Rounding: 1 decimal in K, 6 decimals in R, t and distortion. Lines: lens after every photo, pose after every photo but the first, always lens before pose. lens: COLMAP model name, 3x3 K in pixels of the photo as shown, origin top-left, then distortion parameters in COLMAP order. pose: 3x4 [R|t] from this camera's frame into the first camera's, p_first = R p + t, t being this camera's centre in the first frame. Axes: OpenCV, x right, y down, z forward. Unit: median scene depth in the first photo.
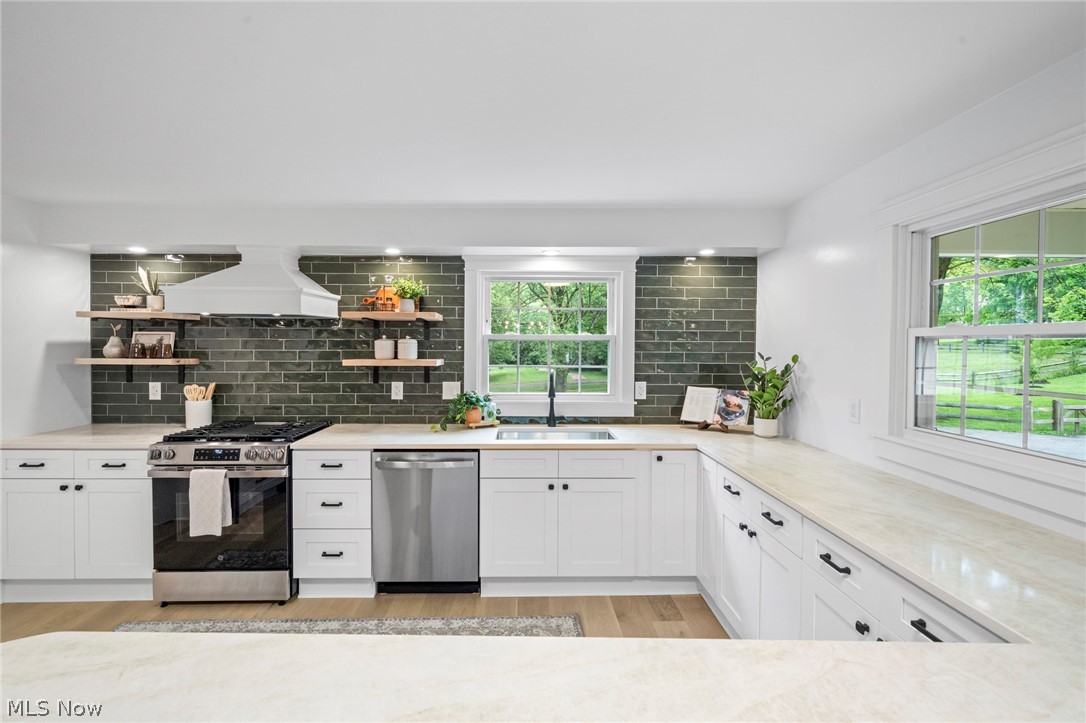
lens RADIAL K [[459.7, 0, 531.4], [0, 459.7, 354.5], [0, 0, 1]] dist [-0.002165, -0.000137]
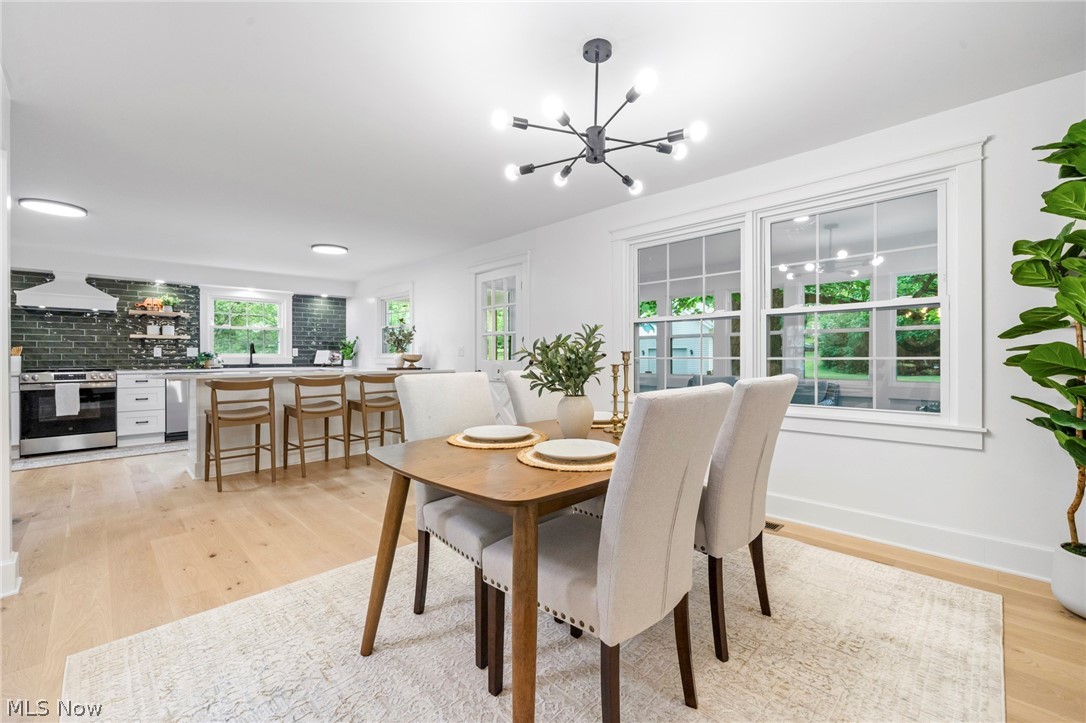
lens RADIAL K [[440.5, 0, 535.8], [0, 440.5, 357.0], [0, 0, 1]] dist [-0.002388, -0.000950]
pose [[0.721861, -0.007824, 0.691994, -0.441136], [0.020649, 0.999734, -0.010236, 0.157532], [-0.691730, 0.021678, 0.721831, -1.500814]]
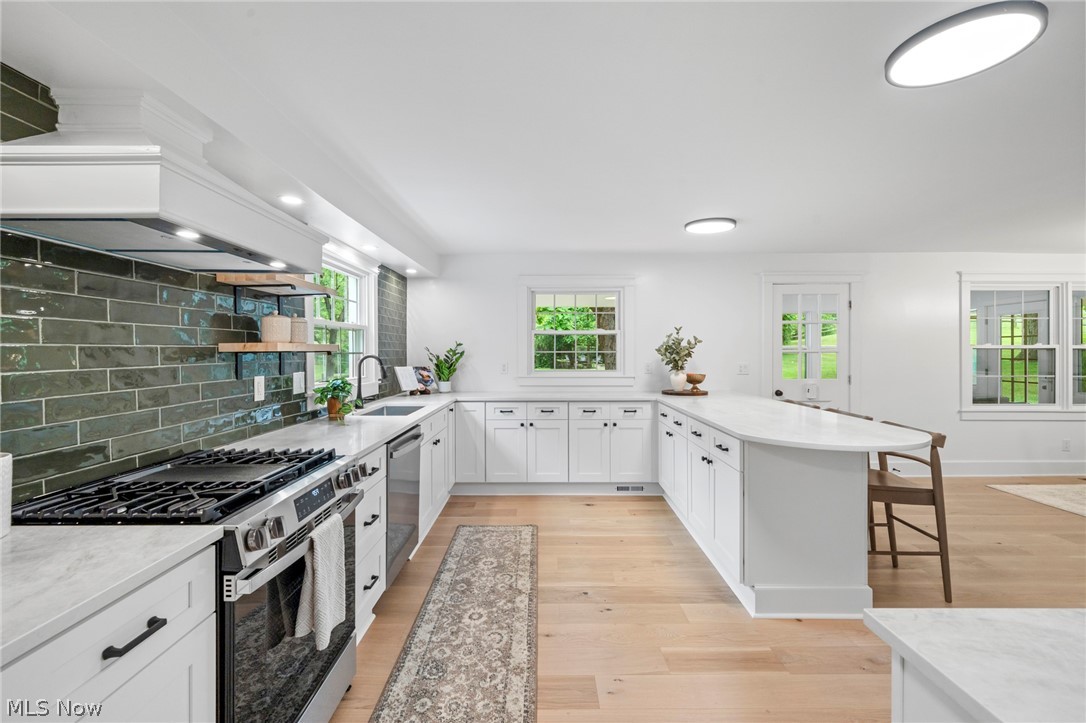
lens RADIAL K [[459.7, 0, 532.8], [0, 459.7, 354.4], [0, 0, 1]] dist [-0.002165, -0.000137]
pose [[0.038378, -0.011718, 0.999195, -1.025437], [0.023410, 0.999667, 0.010825, 0.029631], [-0.998989, 0.022976, 0.038640, 0.570310]]
